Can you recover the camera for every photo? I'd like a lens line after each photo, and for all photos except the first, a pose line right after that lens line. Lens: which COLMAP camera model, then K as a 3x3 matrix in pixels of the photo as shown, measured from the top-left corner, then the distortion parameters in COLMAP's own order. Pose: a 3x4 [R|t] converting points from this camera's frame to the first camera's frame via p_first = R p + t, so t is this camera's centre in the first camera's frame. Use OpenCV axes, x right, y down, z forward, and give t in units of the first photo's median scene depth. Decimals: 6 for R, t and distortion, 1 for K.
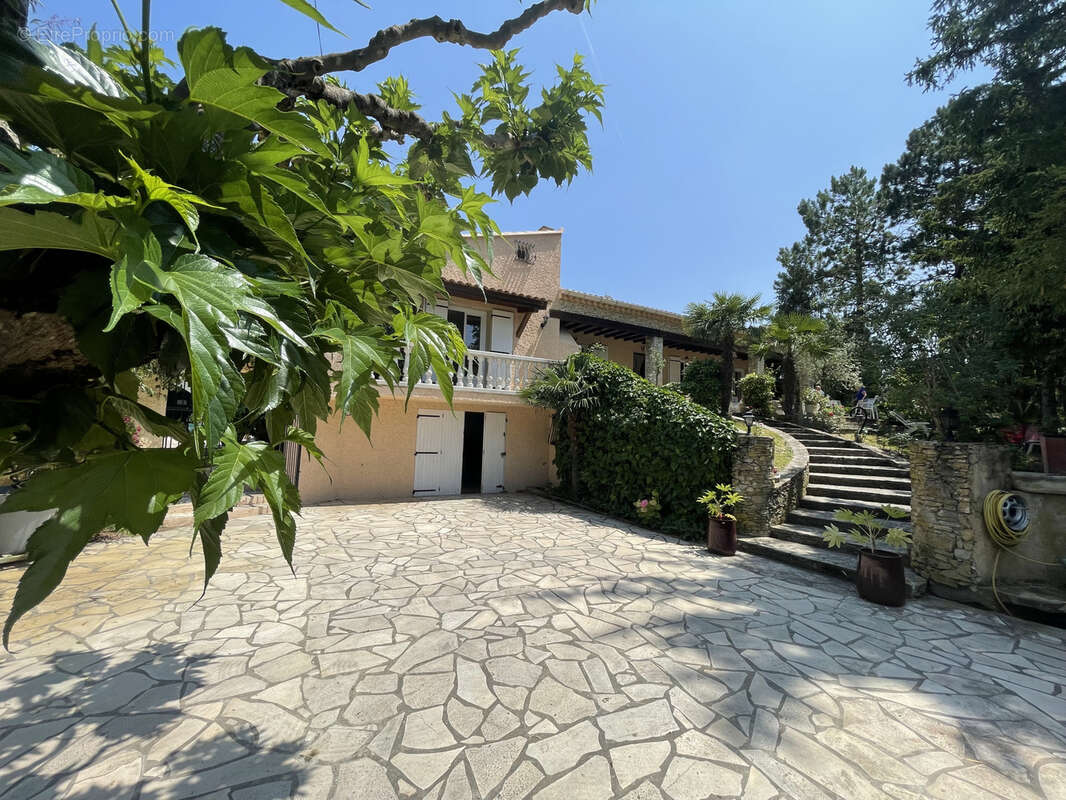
lens RADIAL K [[433.2, 0, 536.7], [0, 433.2, 401.2], [0, 0, 1]] dist [-0.006166, 0.000545]
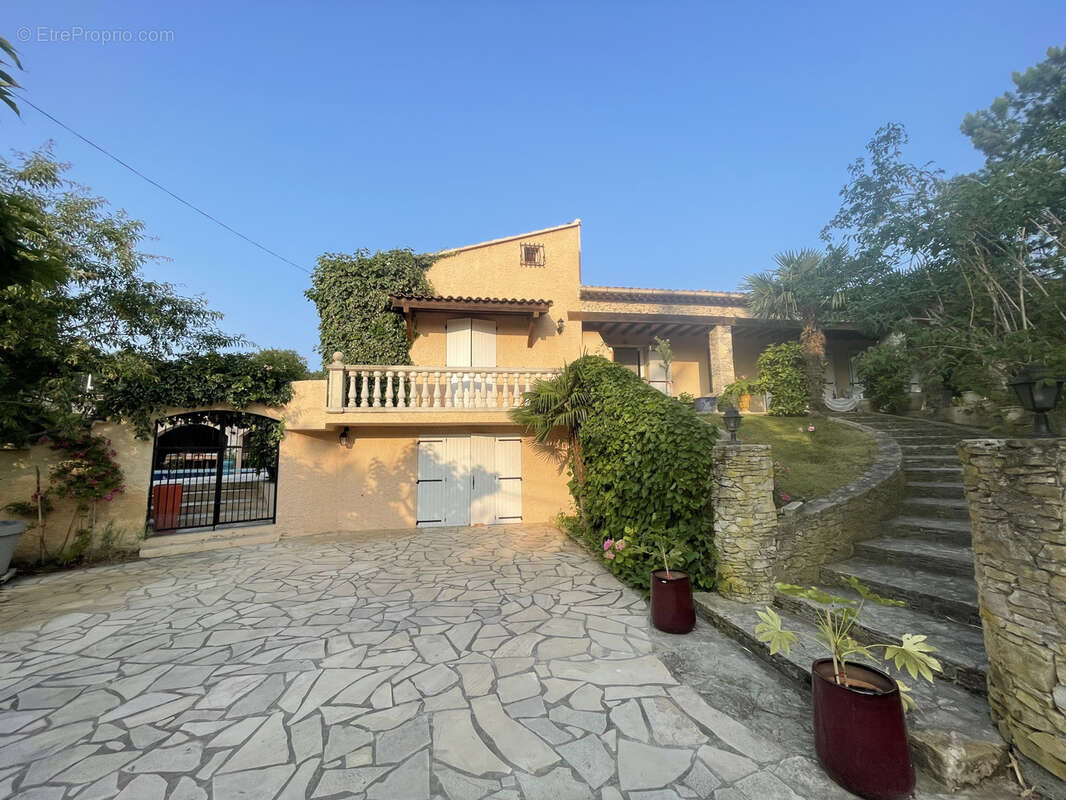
lens RADIAL K [[433.2, 0, 532.0], [0, 433.2, 399.9], [0, 0, 1]] dist [-0.006166, 0.000545]
pose [[0.937818, -0.089105, -0.335495, 0.651364], [0.071416, 0.995344, -0.064725, 0.049130], [0.339701, 0.036741, 0.939816, 0.411748]]
